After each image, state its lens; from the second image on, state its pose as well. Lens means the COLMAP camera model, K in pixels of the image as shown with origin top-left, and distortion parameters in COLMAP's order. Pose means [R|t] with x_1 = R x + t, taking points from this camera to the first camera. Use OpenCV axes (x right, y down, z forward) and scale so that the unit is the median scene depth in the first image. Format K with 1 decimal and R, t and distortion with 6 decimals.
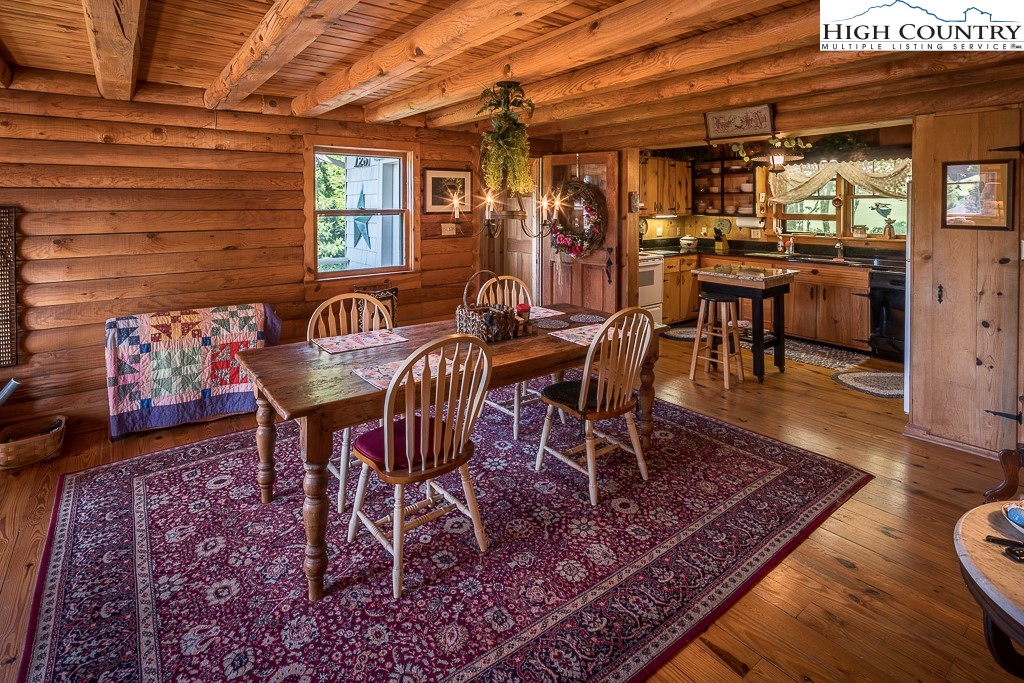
lens RADIAL K [[509.3, 0, 504.2], [0, 509.3, 209.4], [0, 0, 1]] dist [-0.000237, -0.002816]
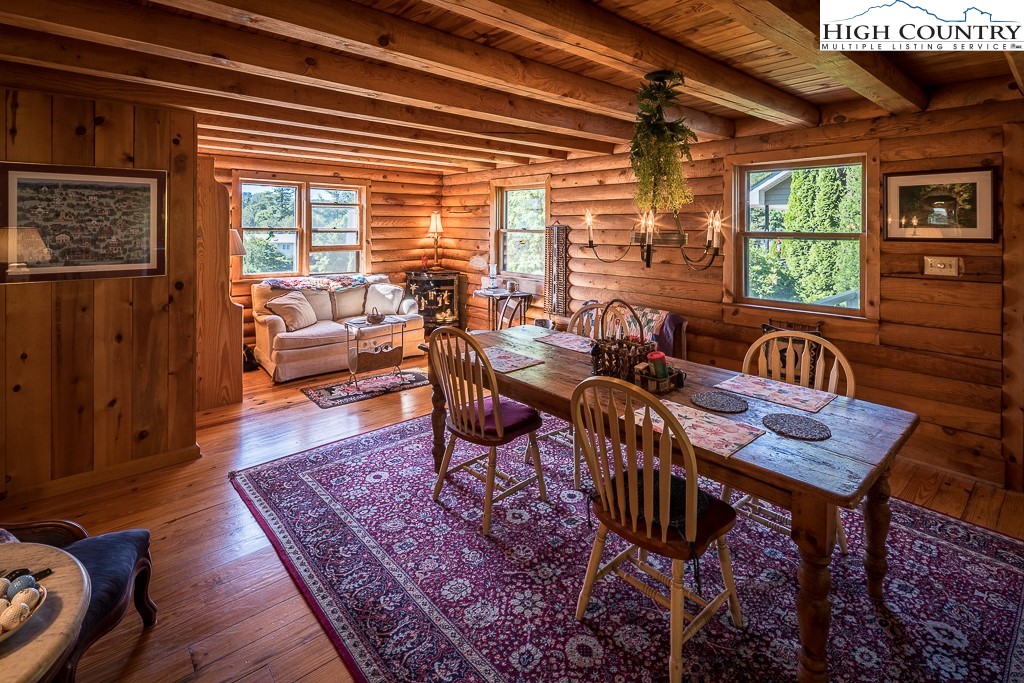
lens RADIAL K [[501.0, 0, 513.8], [0, 501.0, 224.4], [0, 0, 1]] dist [0.000504, -0.000972]
pose [[0.080730, -0.001345, -0.996735, 0.645471], [-0.015163, 0.999882, -0.002577, -0.004023], [0.996621, 0.015322, 0.080700, 0.586271]]
